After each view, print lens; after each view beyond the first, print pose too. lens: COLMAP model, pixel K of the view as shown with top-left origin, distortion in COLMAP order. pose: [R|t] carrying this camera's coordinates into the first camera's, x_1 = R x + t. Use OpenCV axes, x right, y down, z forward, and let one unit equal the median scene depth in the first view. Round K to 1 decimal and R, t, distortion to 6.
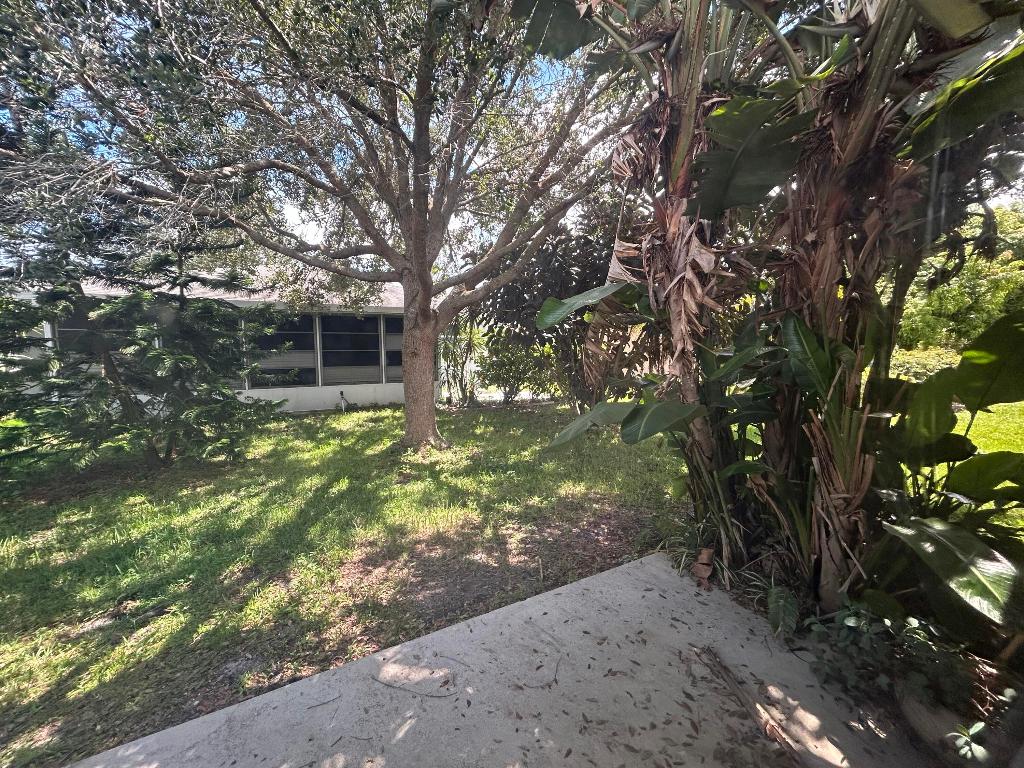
lens RADIAL K [[413.8, 0, 510.9], [0, 413.8, 381.4], [0, 0, 1]] dist [-0.001522, 0.000142]
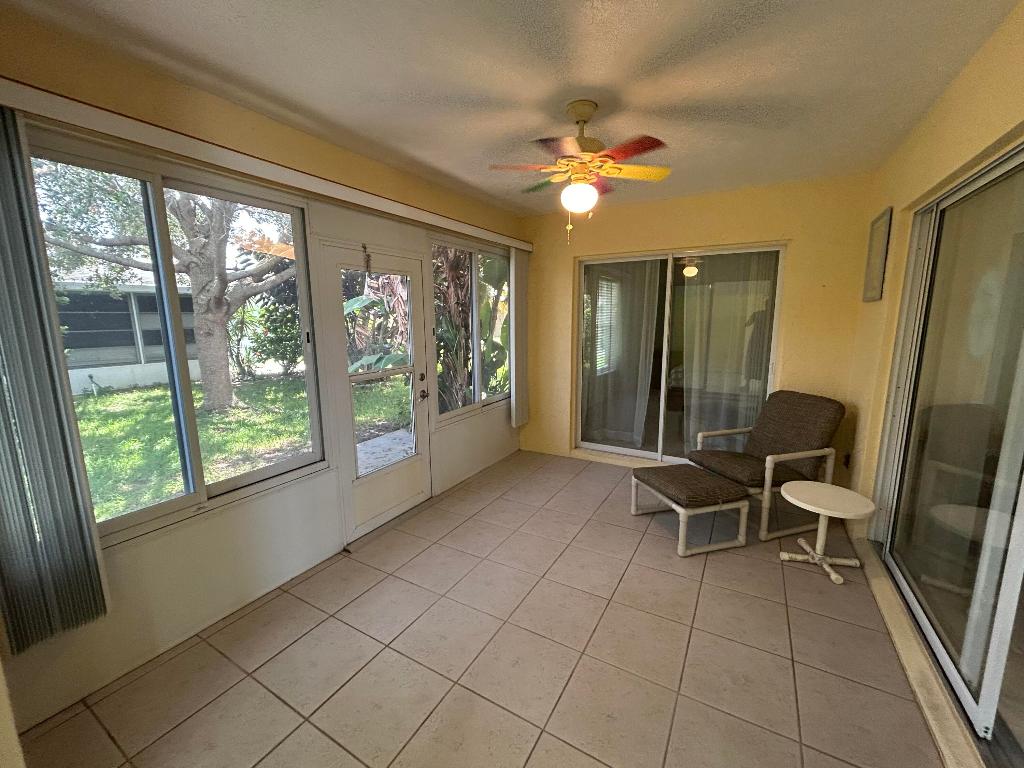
lens RADIAL K [[413.8, 0, 510.9], [0, 413.8, 381.4], [0, 0, 1]] dist [-0.001522, 0.000142]
pose [[0.862683, -0.086311, 0.498326, -0.089985], [0.051439, 0.995194, 0.083321, 0.017867], [-0.503123, -0.046247, 0.862977, -0.531029]]
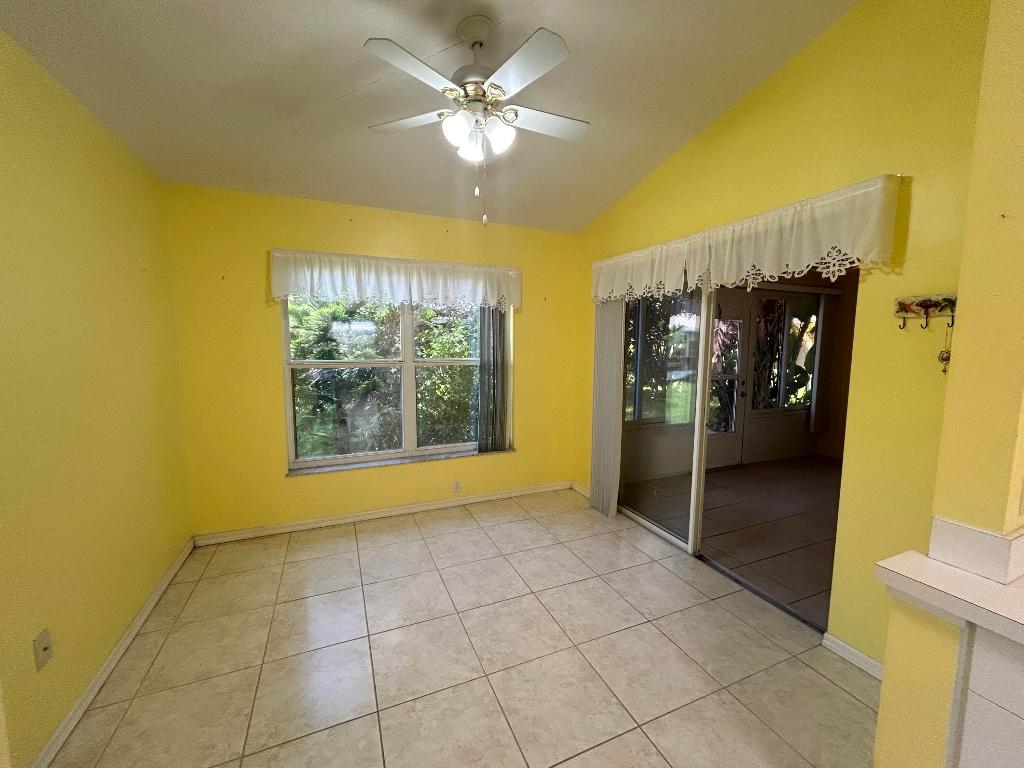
lens RADIAL K [[413.8, 0, 510.9], [0, 413.8, 381.4], [0, 0, 1]] dist [-0.001522, 0.000142]
pose [[0.994371, 0.015888, -0.104756, -0.332116], [-0.014490, 0.999796, 0.014093, 0.045364], [0.104959, -0.012495, 0.994398, -0.946813]]
